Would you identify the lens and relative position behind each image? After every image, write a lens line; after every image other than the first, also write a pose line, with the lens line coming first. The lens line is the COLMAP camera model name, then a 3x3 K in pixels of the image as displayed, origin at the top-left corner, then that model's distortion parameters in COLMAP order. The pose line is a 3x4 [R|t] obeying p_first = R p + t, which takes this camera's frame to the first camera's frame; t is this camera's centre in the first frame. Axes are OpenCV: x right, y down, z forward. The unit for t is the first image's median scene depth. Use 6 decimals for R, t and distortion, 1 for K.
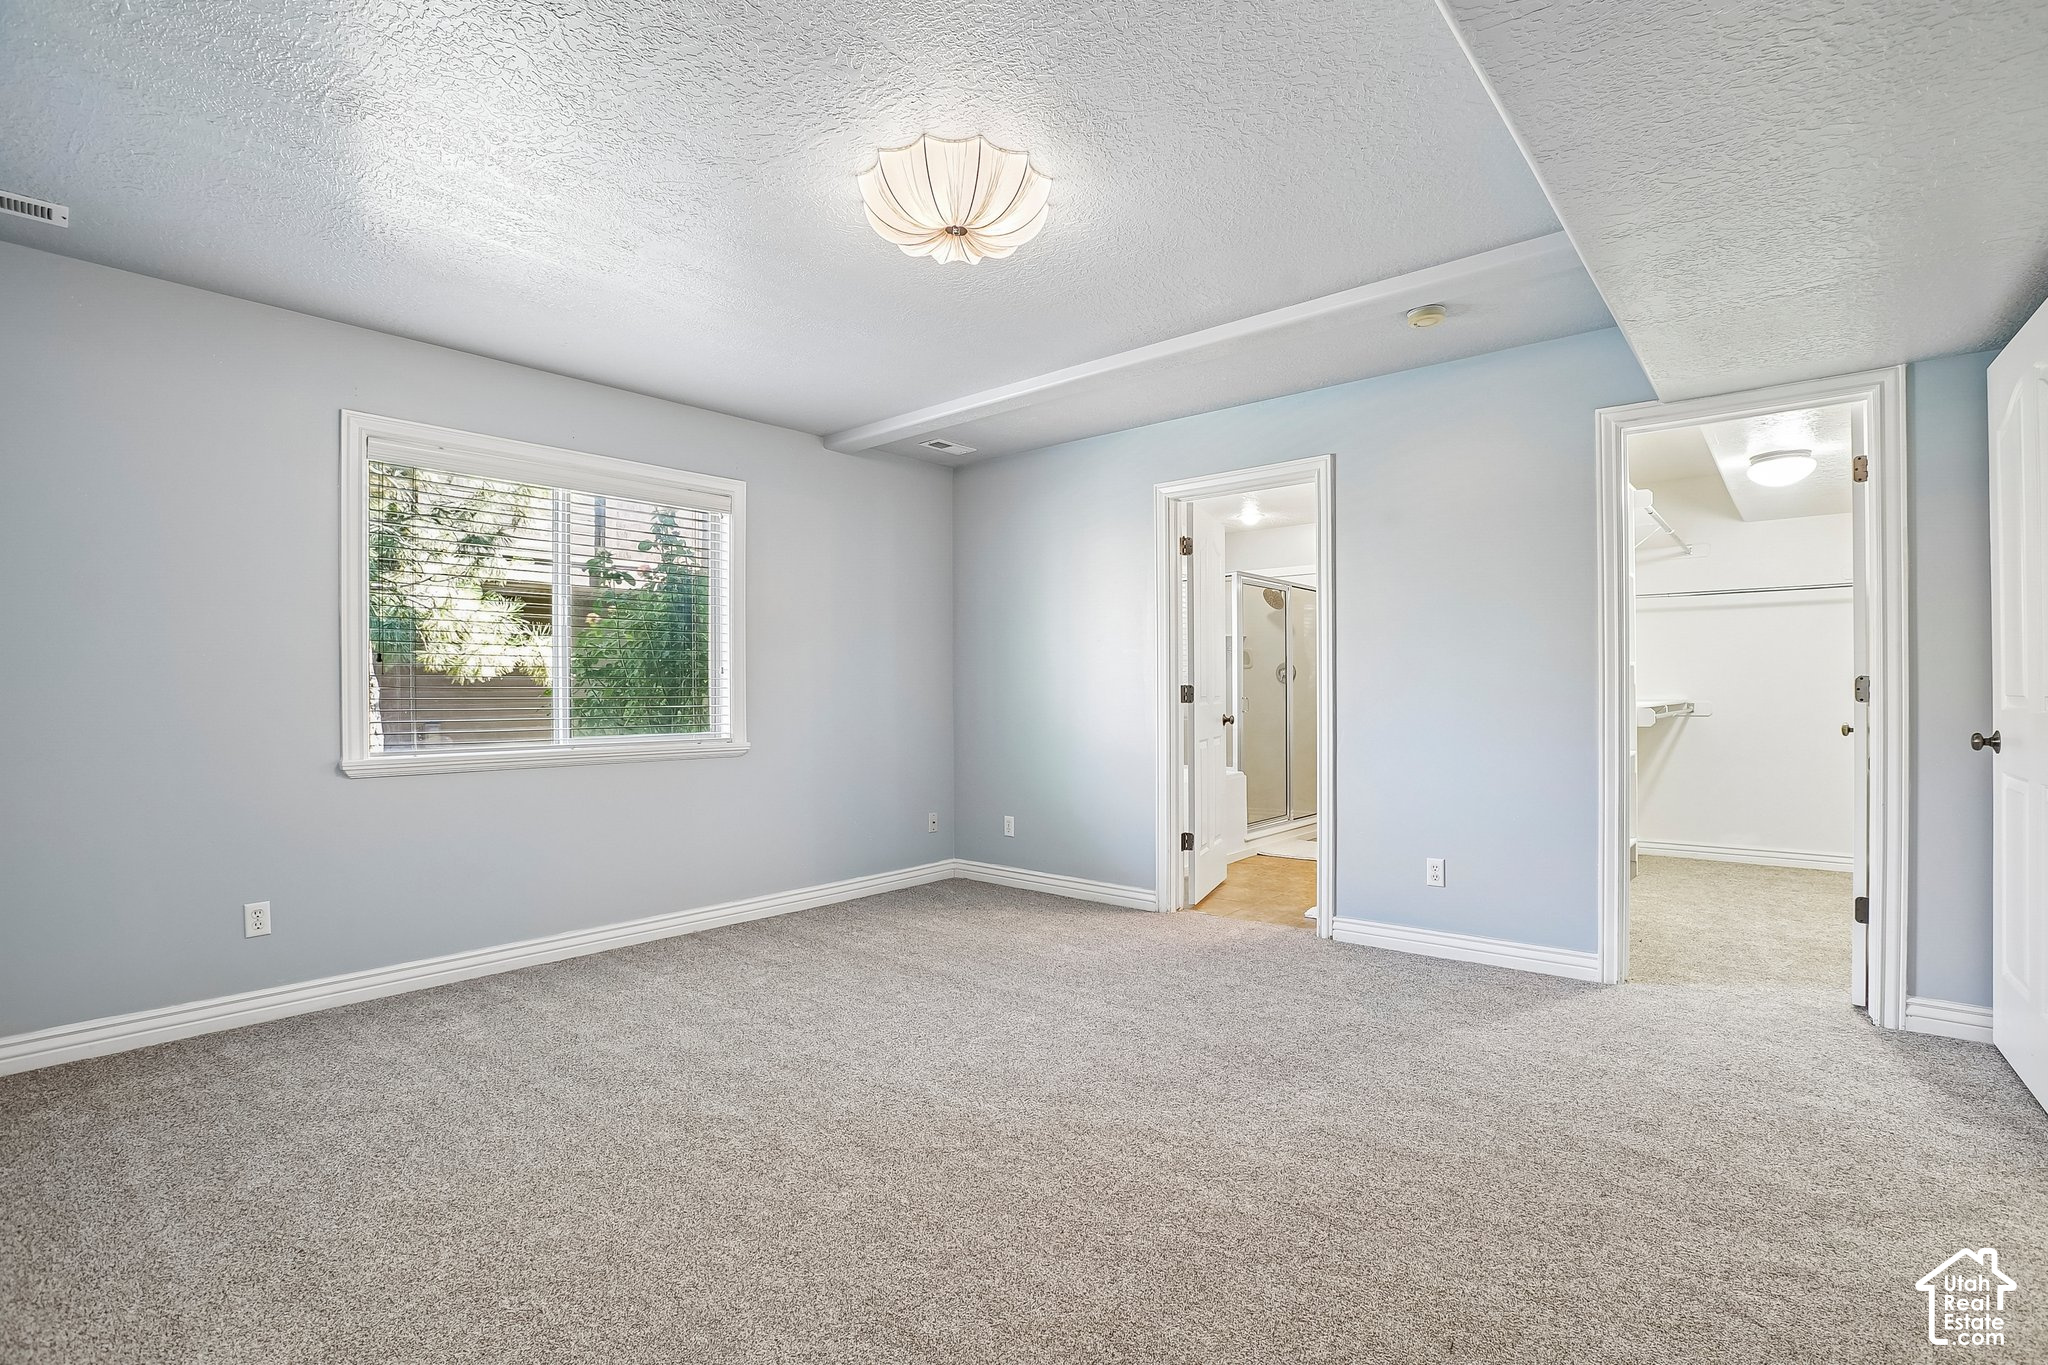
lens RADIAL K [[954.0, 0, 1045.9], [0, 954.0, 686.4], [0, 0, 1]] dist [-0.058745, 0.021476]
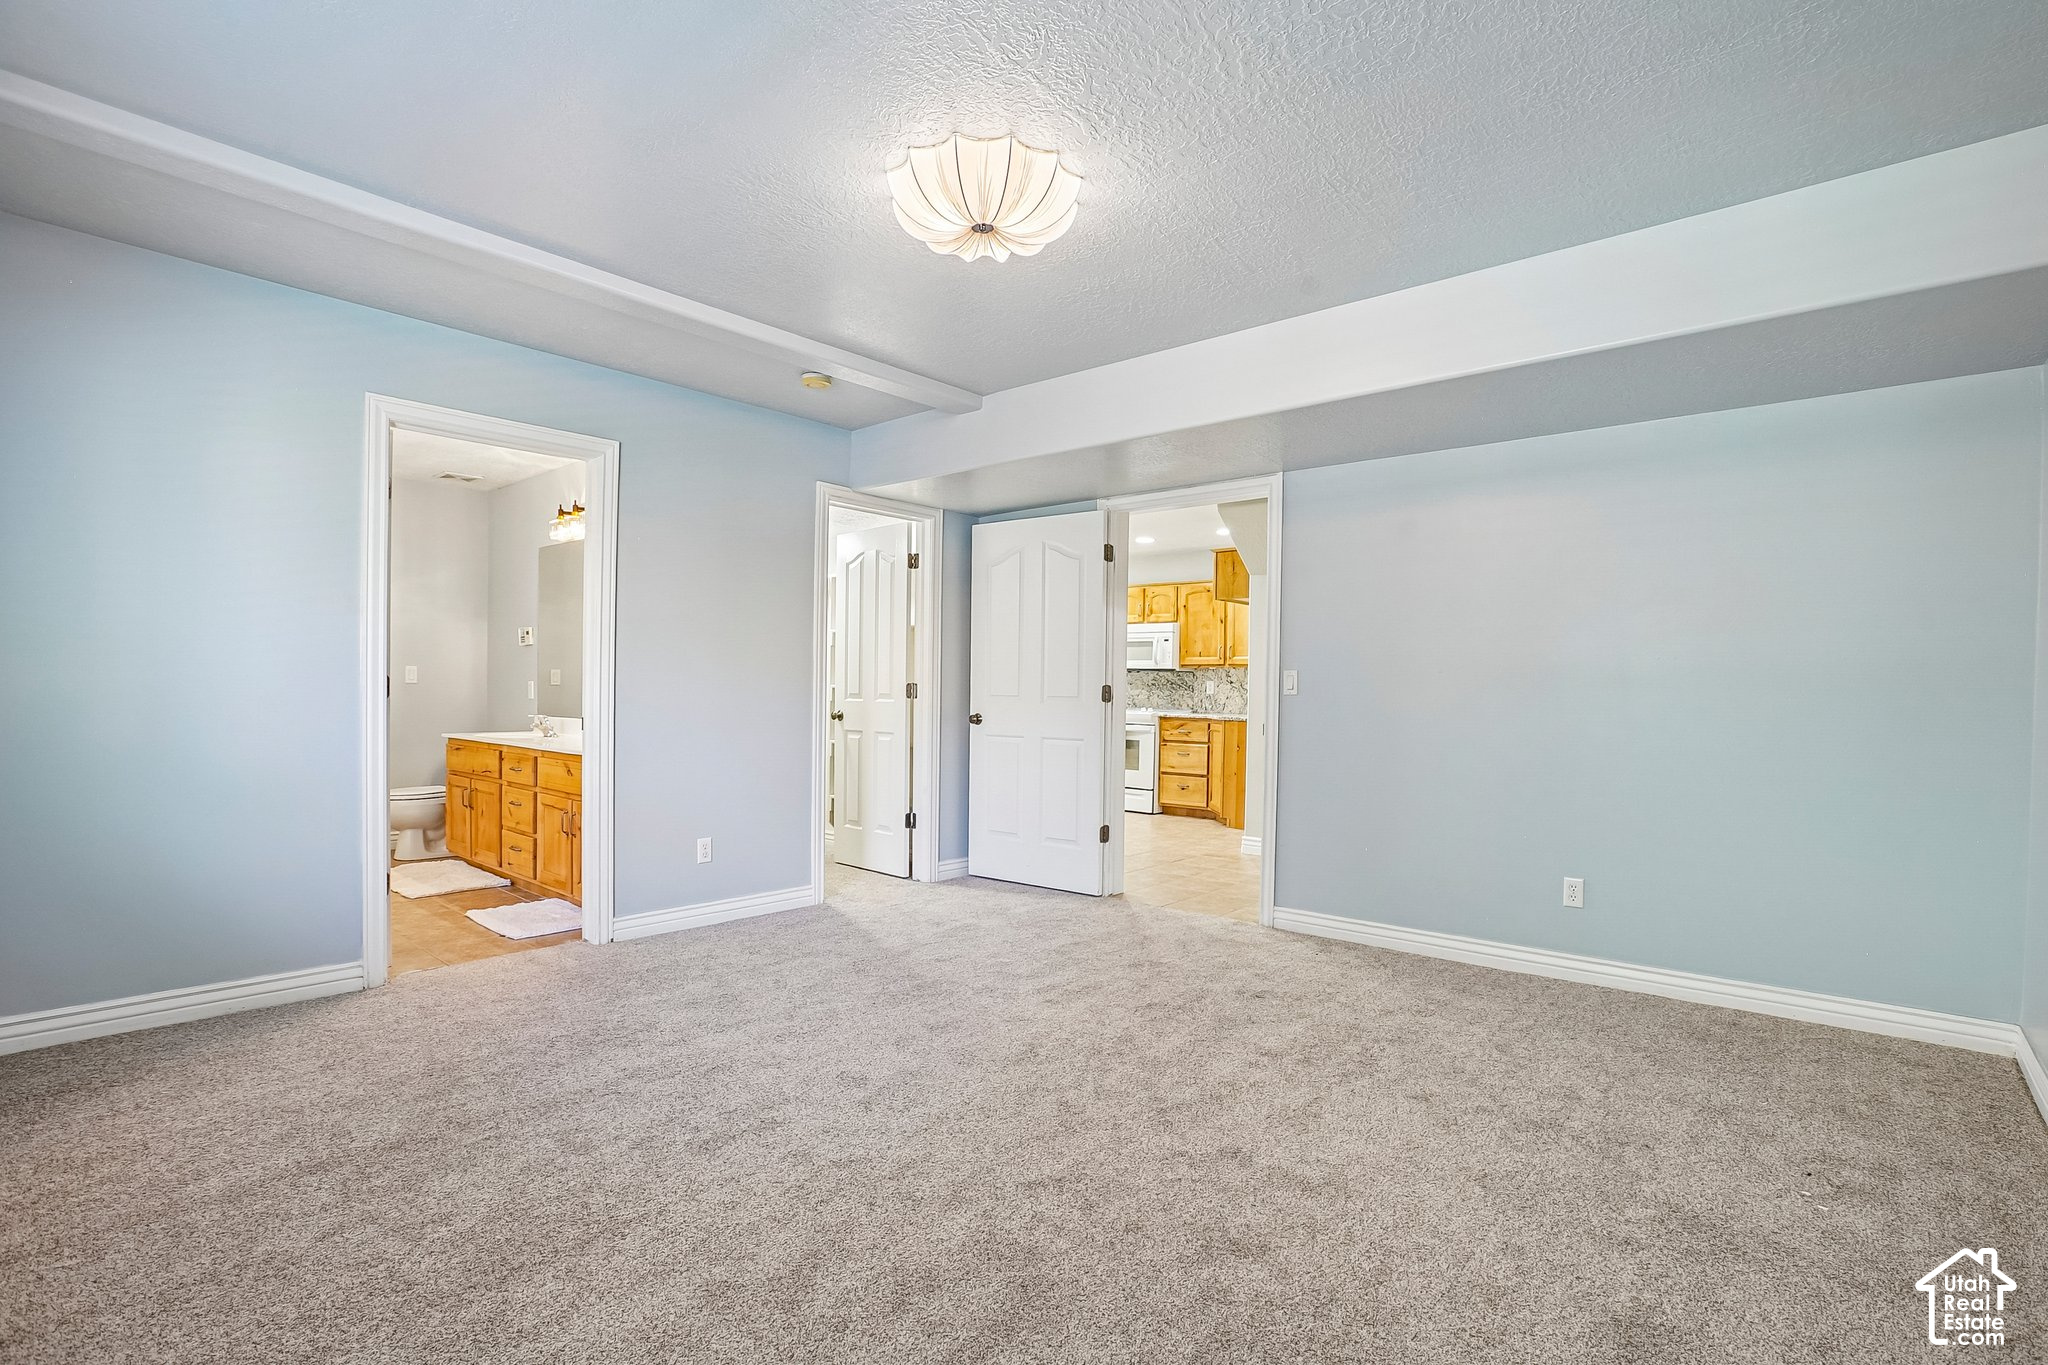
lens RADIAL K [[954.0, 0, 1045.9], [0, 954.0, 686.4], [0, 0, 1]] dist [-0.058745, 0.021476]
pose [[0.016906, 0.012424, 0.999780, -0.847068], [-0.018237, 0.999760, -0.012115, 0.012212], [-0.999691, -0.018028, 0.017128, 0.703540]]
